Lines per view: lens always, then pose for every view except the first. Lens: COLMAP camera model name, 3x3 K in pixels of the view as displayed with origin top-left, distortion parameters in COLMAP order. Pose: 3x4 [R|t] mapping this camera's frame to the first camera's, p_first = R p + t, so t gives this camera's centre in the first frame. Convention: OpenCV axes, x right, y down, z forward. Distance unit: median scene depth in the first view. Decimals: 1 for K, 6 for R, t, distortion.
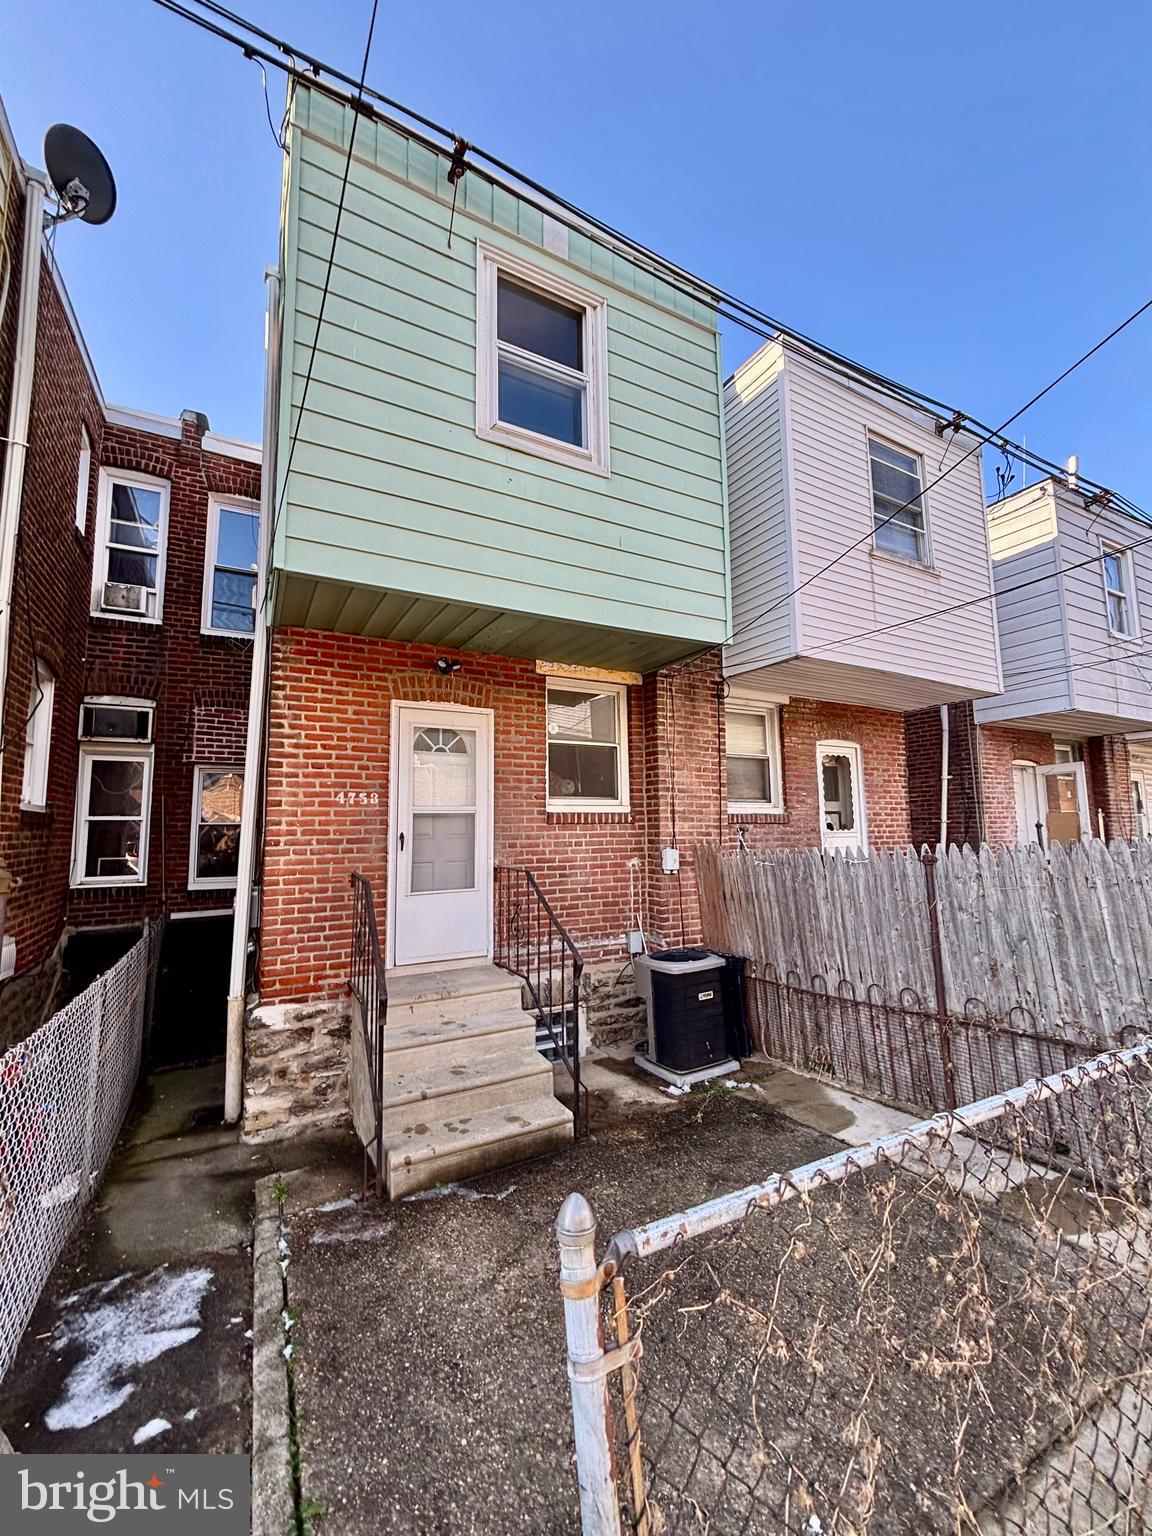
lens RADIAL K [[616.8, 0, 578.9], [0, 616.8, 764.0], [0, 0, 1]] dist [-0.000040, -0.000378]
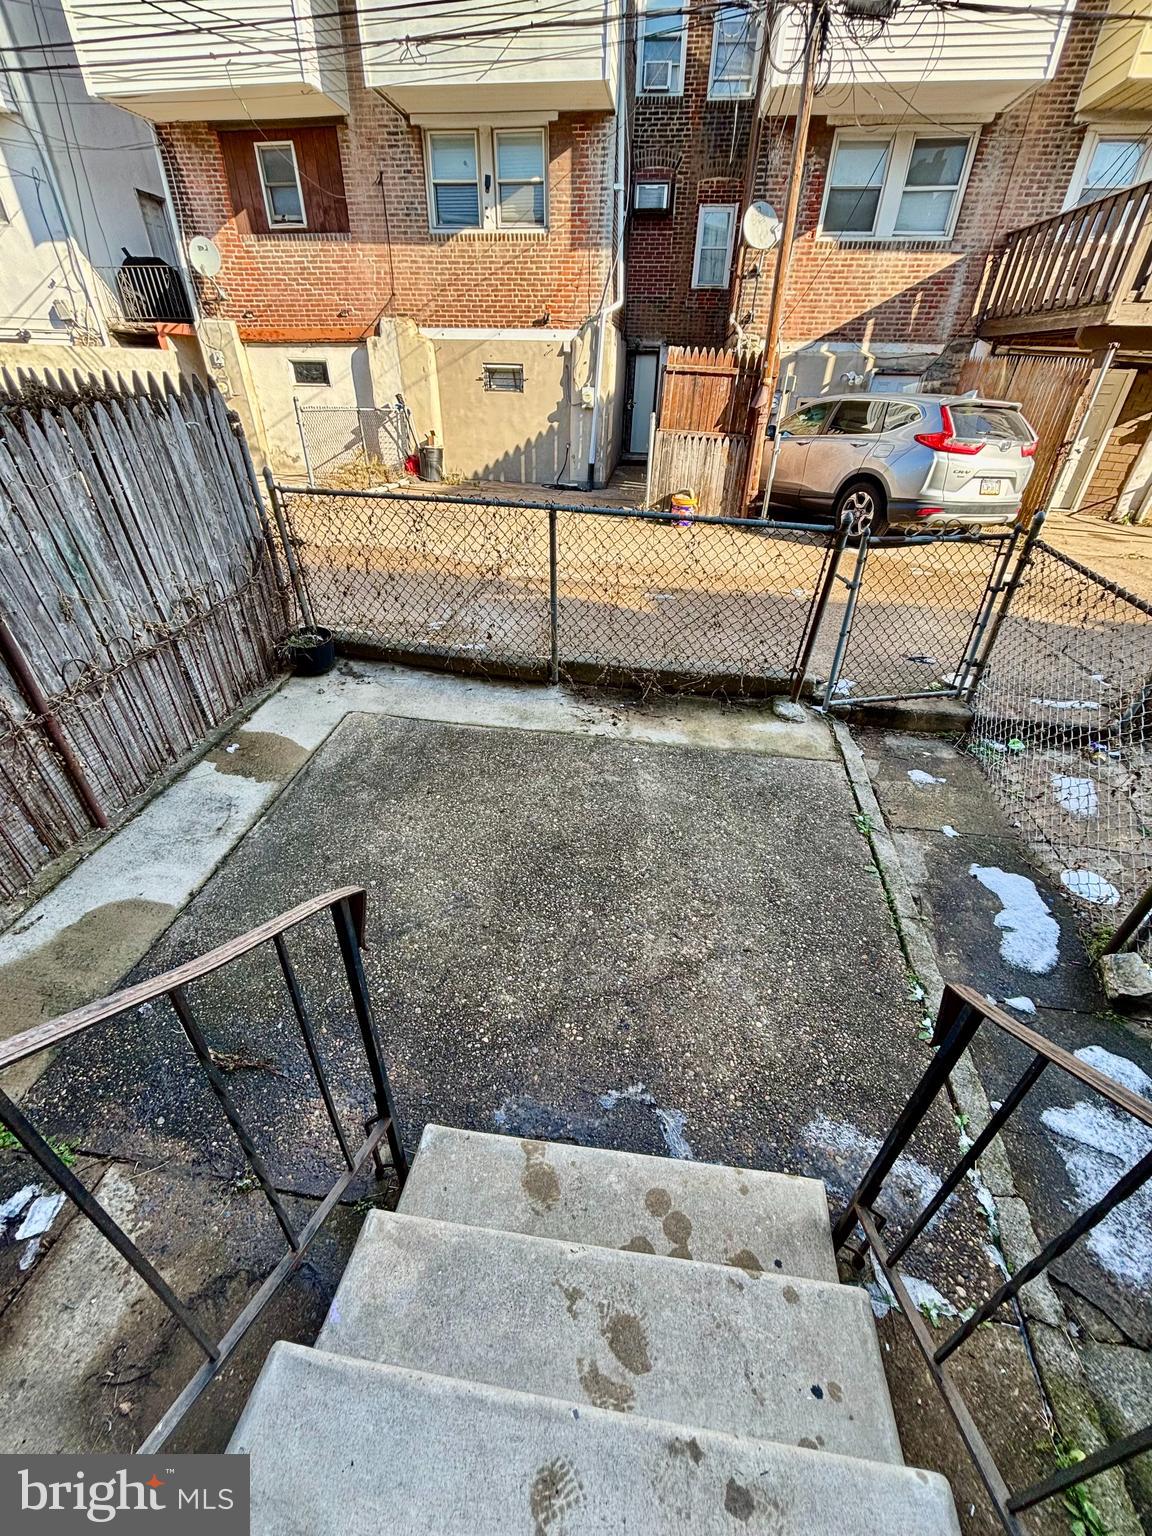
lens RADIAL K [[616.8, 0, 578.9], [0, 616.8, 764.0], [0, 0, 1]] dist [-0.000040, -0.000378]
pose [[-0.799495, -0.326308, 0.504312, -0.294150], [-0.074140, 0.886767, 0.456233, 0.127987], [-0.596079, 0.327366, -0.733158, 1.412073]]
